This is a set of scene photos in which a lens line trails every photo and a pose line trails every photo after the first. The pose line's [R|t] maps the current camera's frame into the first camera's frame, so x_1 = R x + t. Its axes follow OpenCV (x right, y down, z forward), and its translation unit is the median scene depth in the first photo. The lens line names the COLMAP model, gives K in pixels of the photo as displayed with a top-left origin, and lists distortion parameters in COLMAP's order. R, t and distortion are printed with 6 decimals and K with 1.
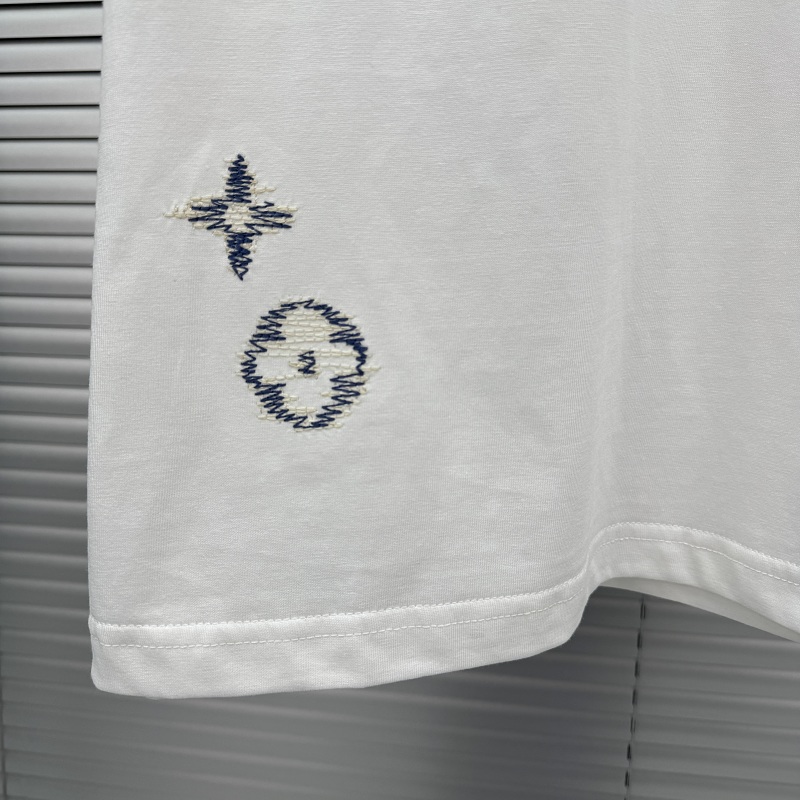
lens RADIAL K [[753.4, 0, 384.2], [0, 753.4, 401.6], [0, 0, 1]] dist [0.131315, -0.350673]
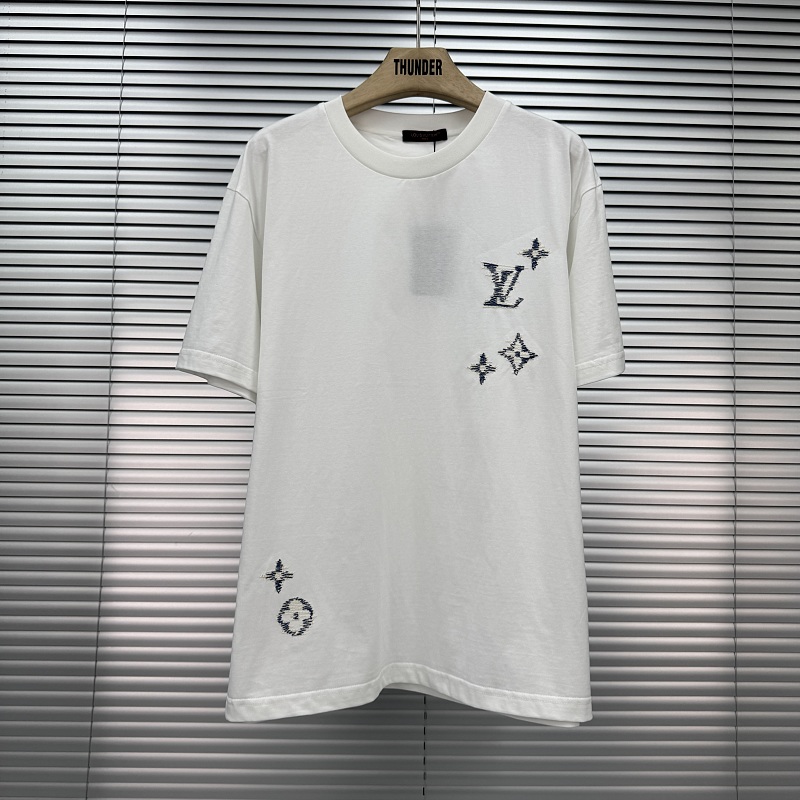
lens RADIAL K [[753.4, 0, 384.2], [0, 753.4, 401.6], [0, 0, 1]] dist [0.131315, -0.350673]
pose [[0.984621, 0.009400, 0.174450, -0.320327], [0.030873, 0.973473, -0.226707, -0.204789], [-0.171953, 0.228607, 0.958212, -2.654415]]
